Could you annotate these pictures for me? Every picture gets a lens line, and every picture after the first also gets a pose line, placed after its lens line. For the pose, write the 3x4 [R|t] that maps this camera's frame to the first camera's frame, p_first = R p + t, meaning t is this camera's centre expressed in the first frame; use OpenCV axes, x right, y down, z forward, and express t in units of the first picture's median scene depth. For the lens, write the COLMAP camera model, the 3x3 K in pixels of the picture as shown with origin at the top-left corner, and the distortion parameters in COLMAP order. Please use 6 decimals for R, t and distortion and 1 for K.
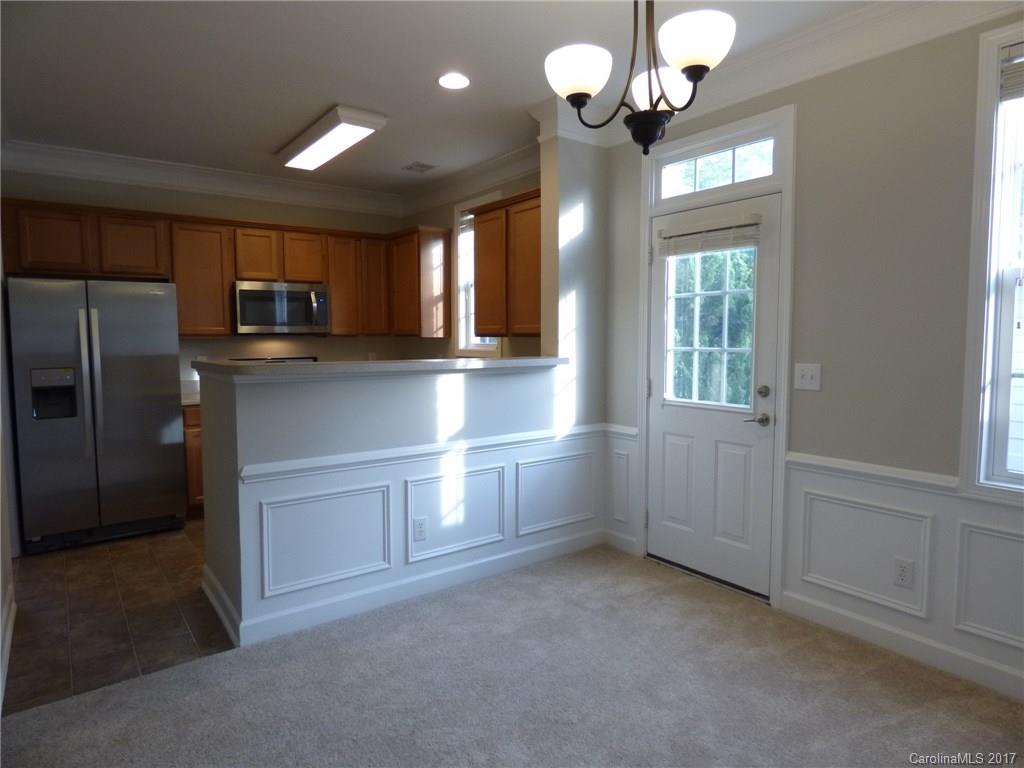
lens RADIAL K [[610.2, 0, 513.8], [0, 610.2, 379.1], [0, 0, 1]] dist [-0.024753, 0.010241]
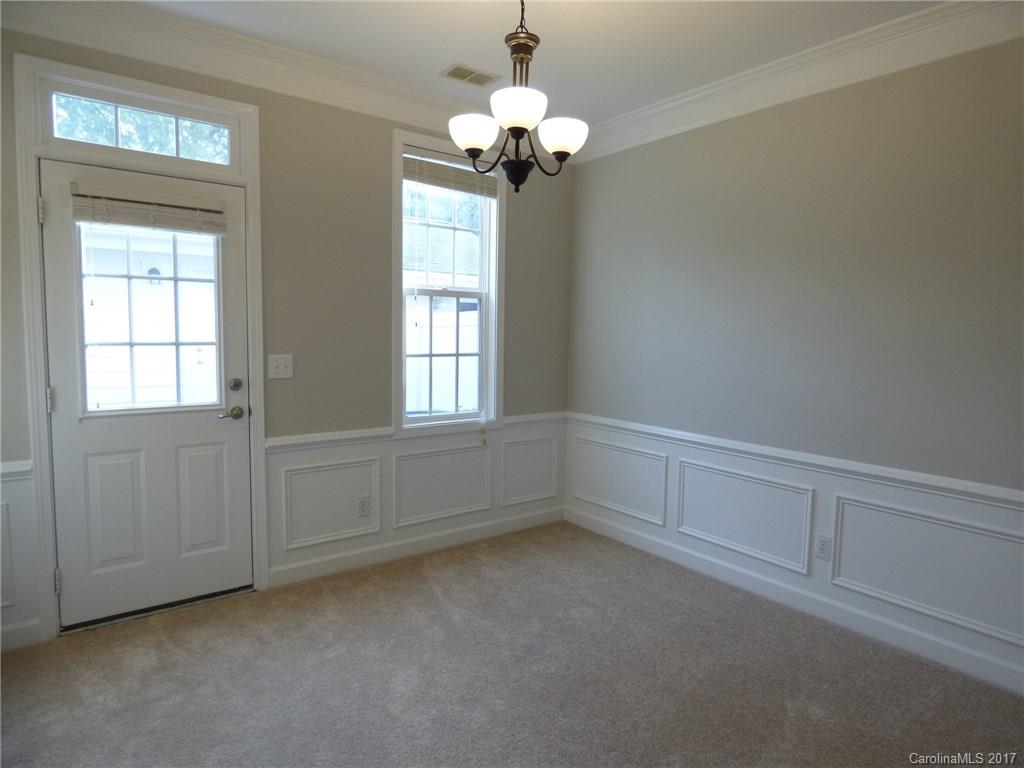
lens RADIAL K [[610.2, 0, 513.8], [0, 610.2, 379.1], [0, 0, 1]] dist [-0.024753, 0.010241]
pose [[-0.011492, -0.080134, 0.996718, -0.589420], [0.055403, 0.995201, 0.080651, -0.044258], [-0.998398, 0.056148, -0.006997, 0.561378]]
